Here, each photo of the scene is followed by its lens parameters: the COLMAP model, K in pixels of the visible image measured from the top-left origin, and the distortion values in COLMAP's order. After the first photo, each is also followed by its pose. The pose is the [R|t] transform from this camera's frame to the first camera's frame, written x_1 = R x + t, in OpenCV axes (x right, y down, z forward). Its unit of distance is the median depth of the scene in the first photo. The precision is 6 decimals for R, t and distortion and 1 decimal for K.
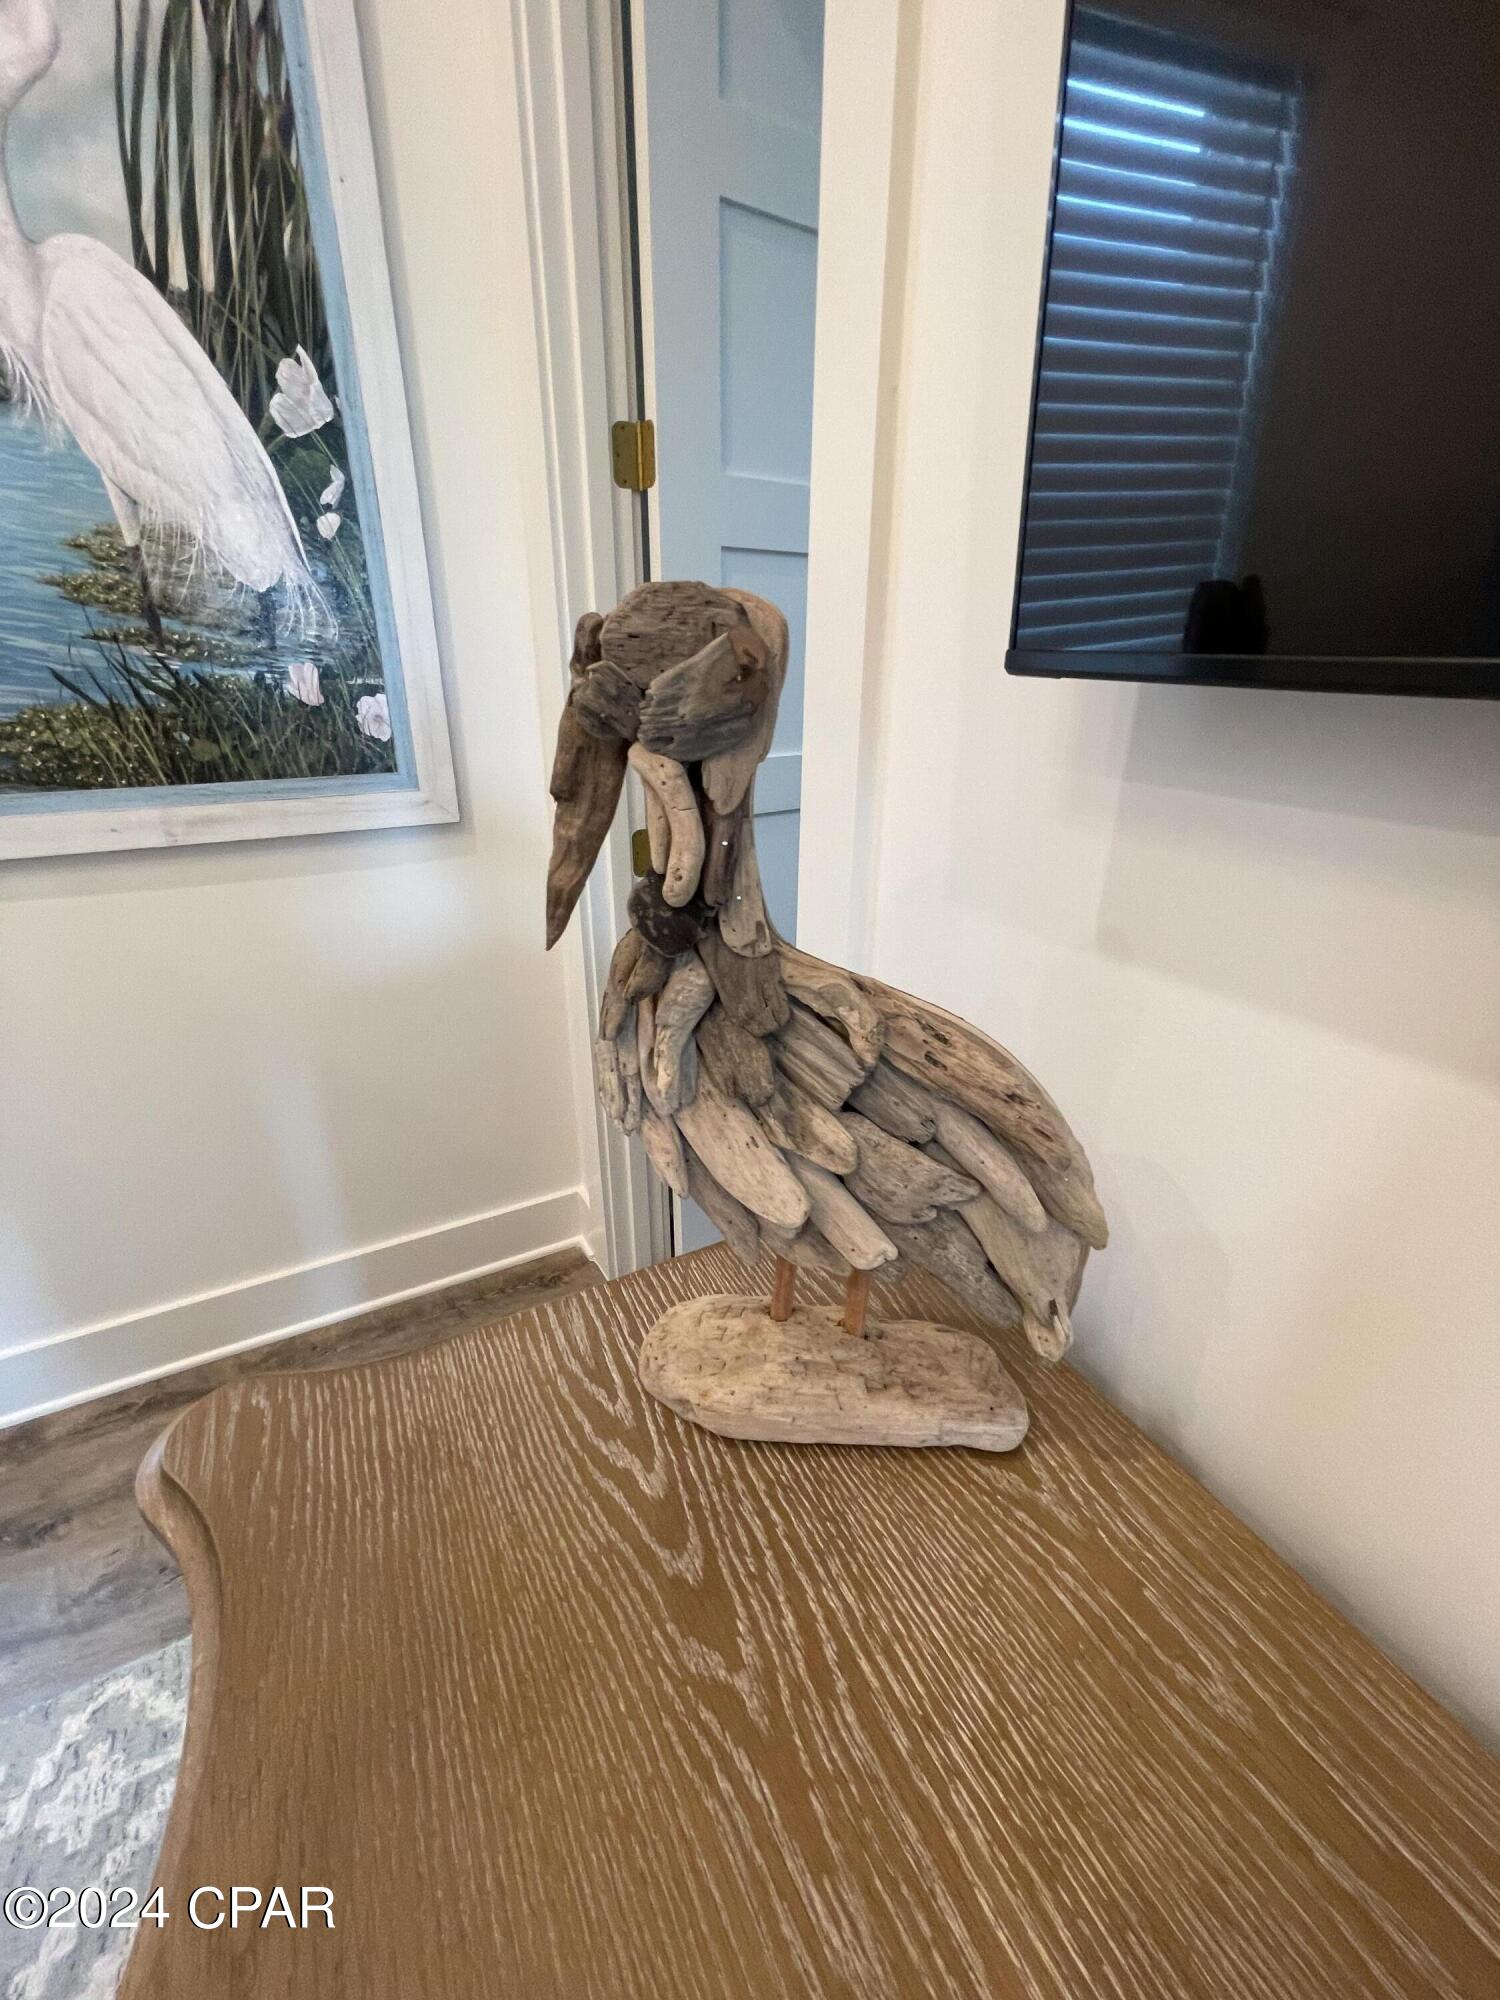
lens RADIAL K [[811.0, 0, 754.8], [0, 811.0, 994.3], [0, 0, 1]] dist [-0.000089, 0.000936]
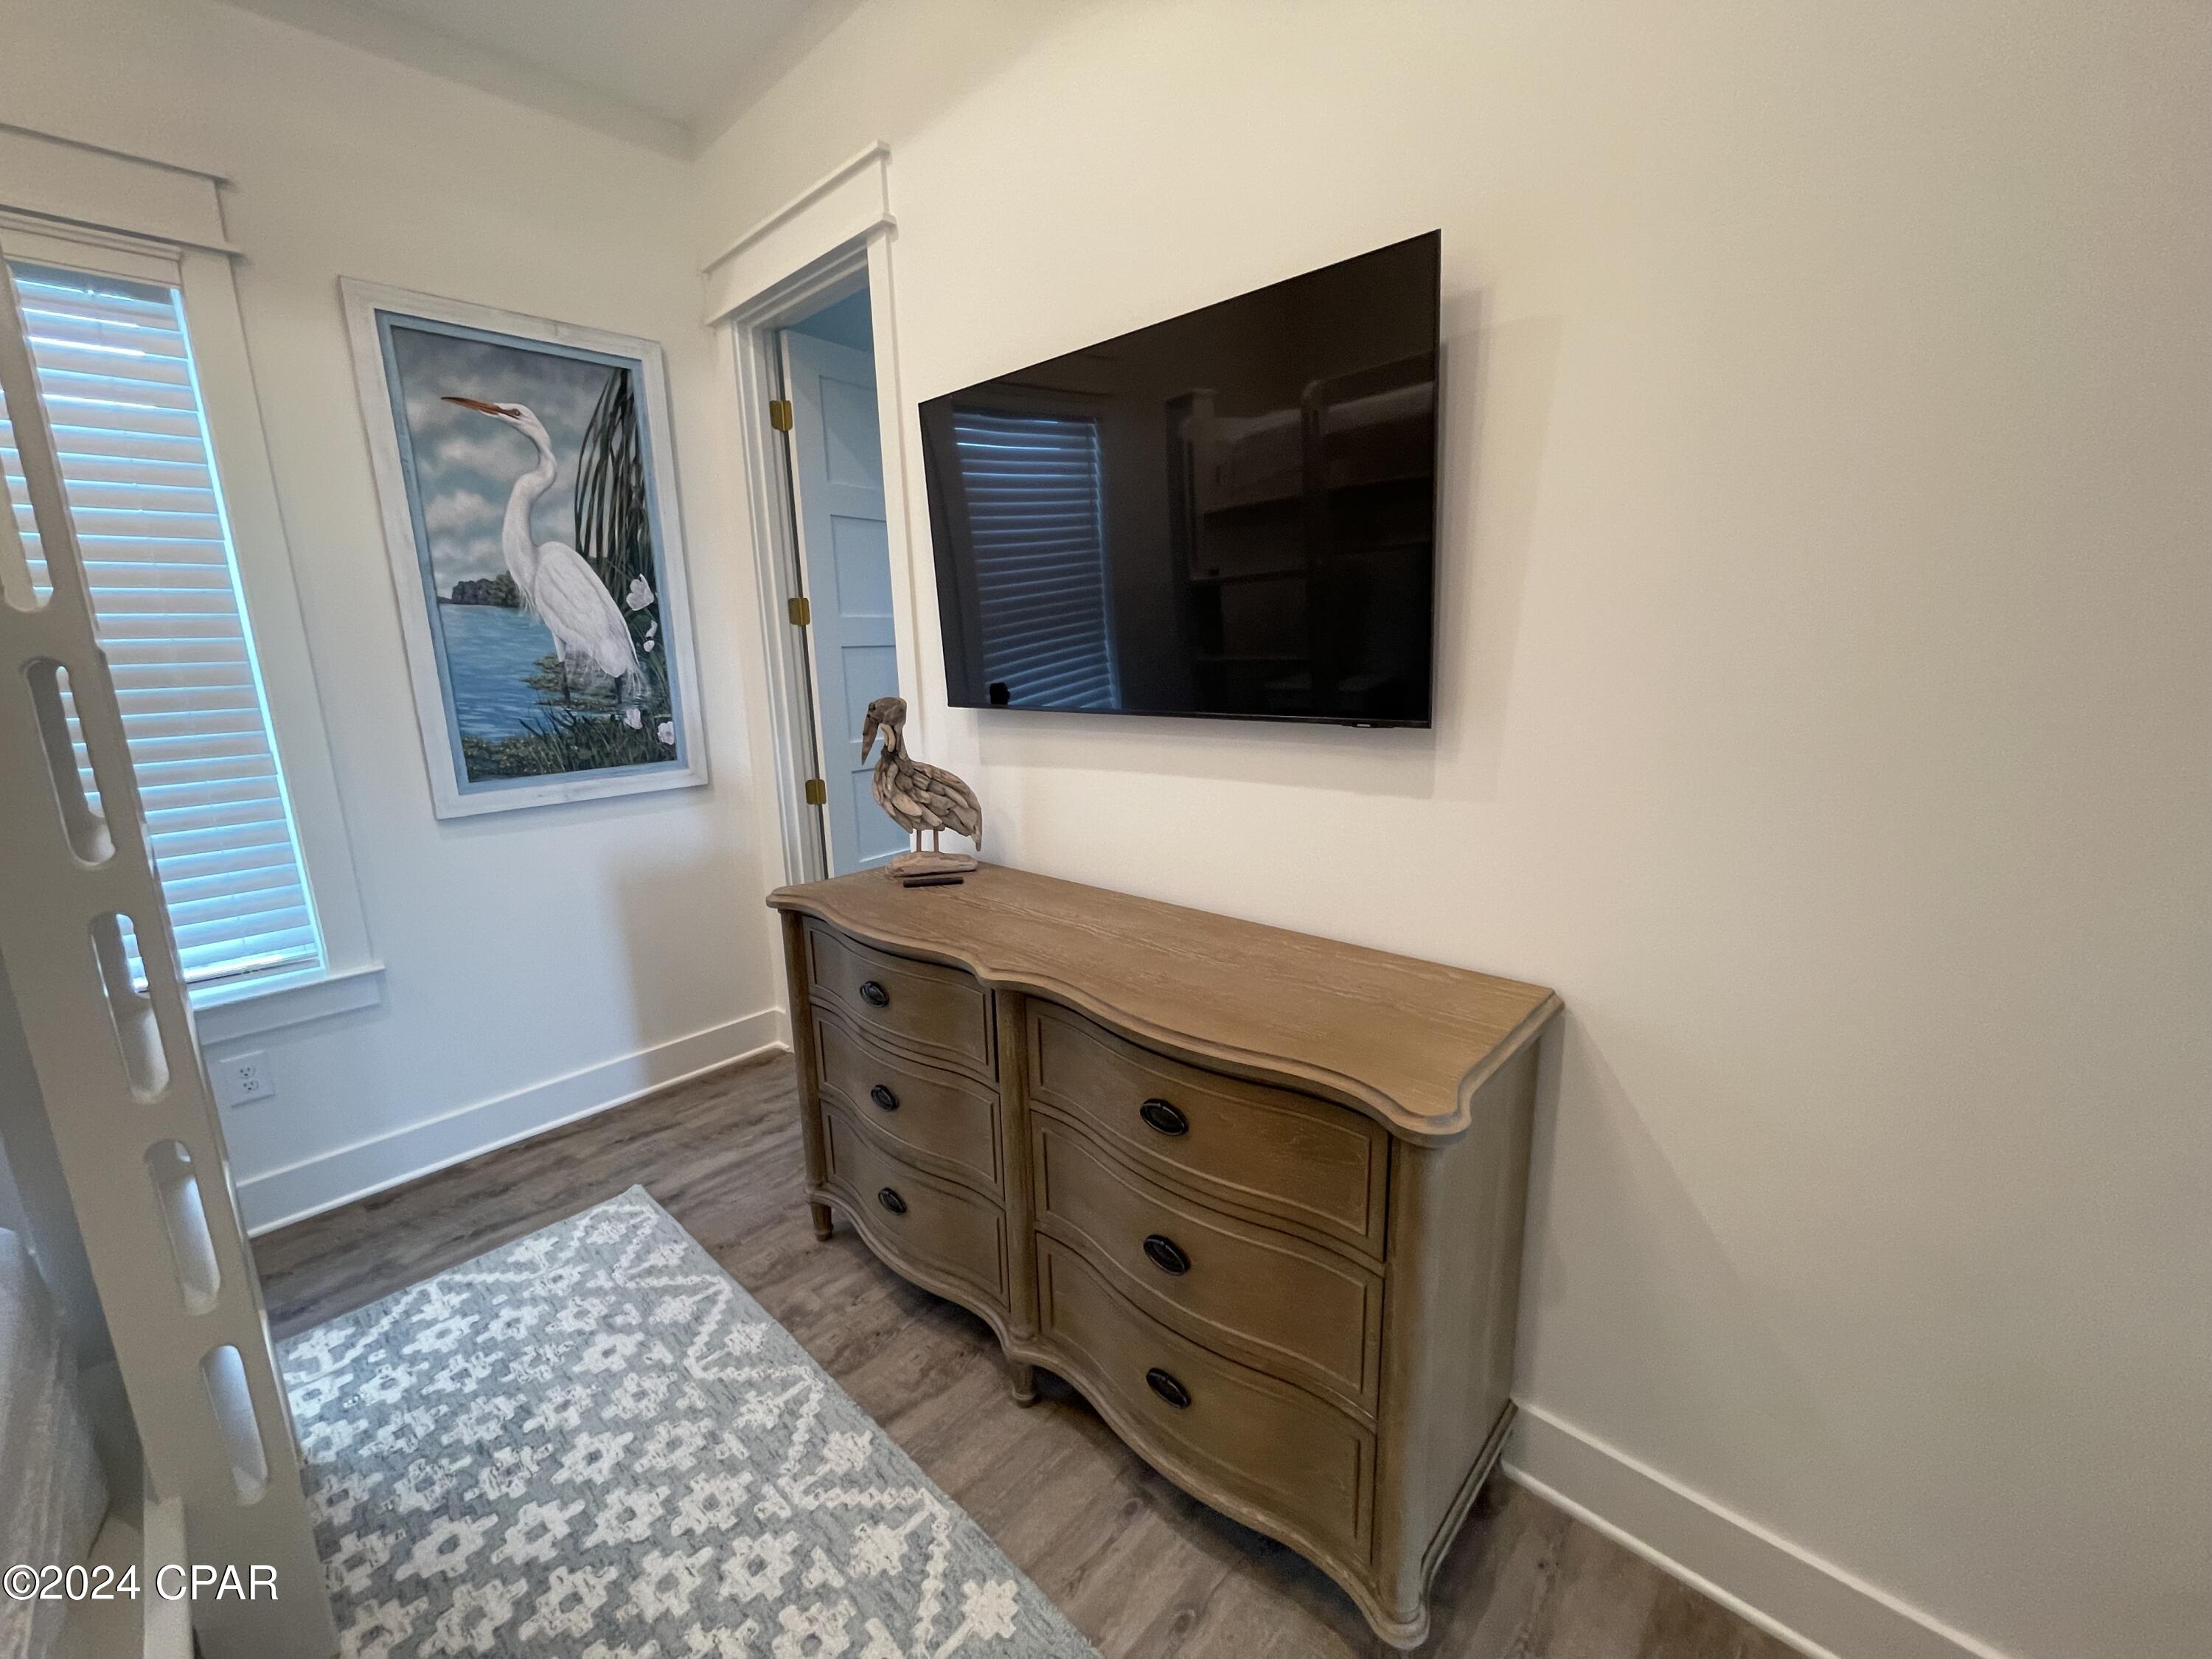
lens RADIAL K [[897.0, 0, 1099.6], [0, 897.0, 826.5], [0, 0, 1]] dist [-0.000089, 0.000936]
pose [[0.945018, -0.096884, 0.312338, -0.212907], [0.160025, 0.969943, -0.183309, 0.517718], [-0.285191, 0.223212, 0.932117, -1.485612]]
